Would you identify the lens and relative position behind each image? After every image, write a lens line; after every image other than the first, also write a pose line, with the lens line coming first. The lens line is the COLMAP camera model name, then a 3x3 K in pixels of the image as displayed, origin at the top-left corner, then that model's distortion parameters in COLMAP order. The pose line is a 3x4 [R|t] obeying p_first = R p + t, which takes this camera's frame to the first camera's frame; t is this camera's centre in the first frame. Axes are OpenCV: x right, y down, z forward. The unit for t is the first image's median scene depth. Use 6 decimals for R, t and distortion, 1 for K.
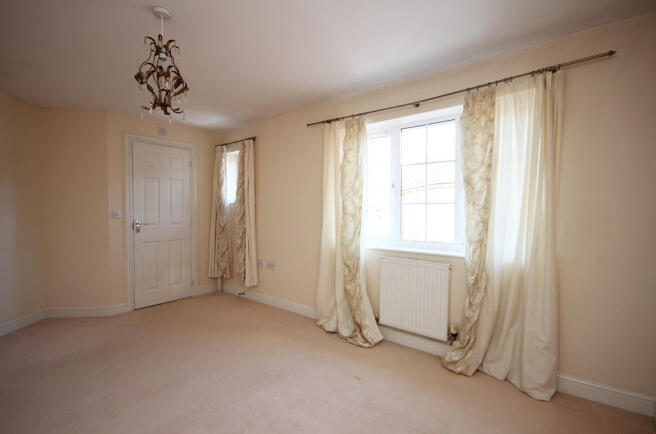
lens RADIAL K [[308.2, 0, 322.3], [0, 308.2, 215.1], [0, 0, 1]] dist [-0.001820, -0.001243]
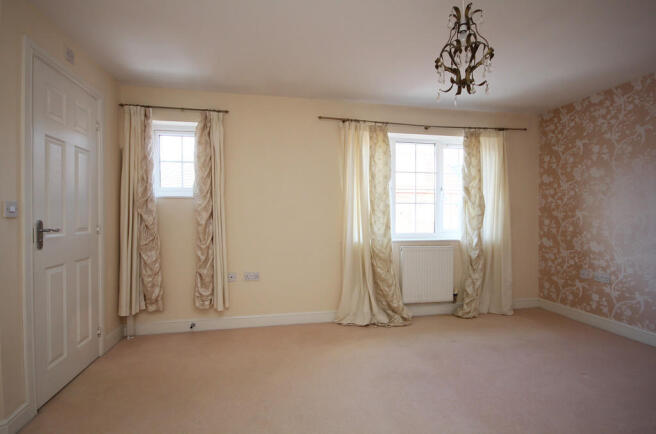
lens RADIAL K [[308.2, 0, 330.7], [0, 308.2, 214.7], [0, 0, 1]] dist [-0.001820, -0.001243]
pose [[0.637494, -0.004202, 0.770444, -0.863491], [0.012502, 0.999910, -0.004892, 0.011278], [-0.770354, 0.012751, 0.637489, 0.436644]]
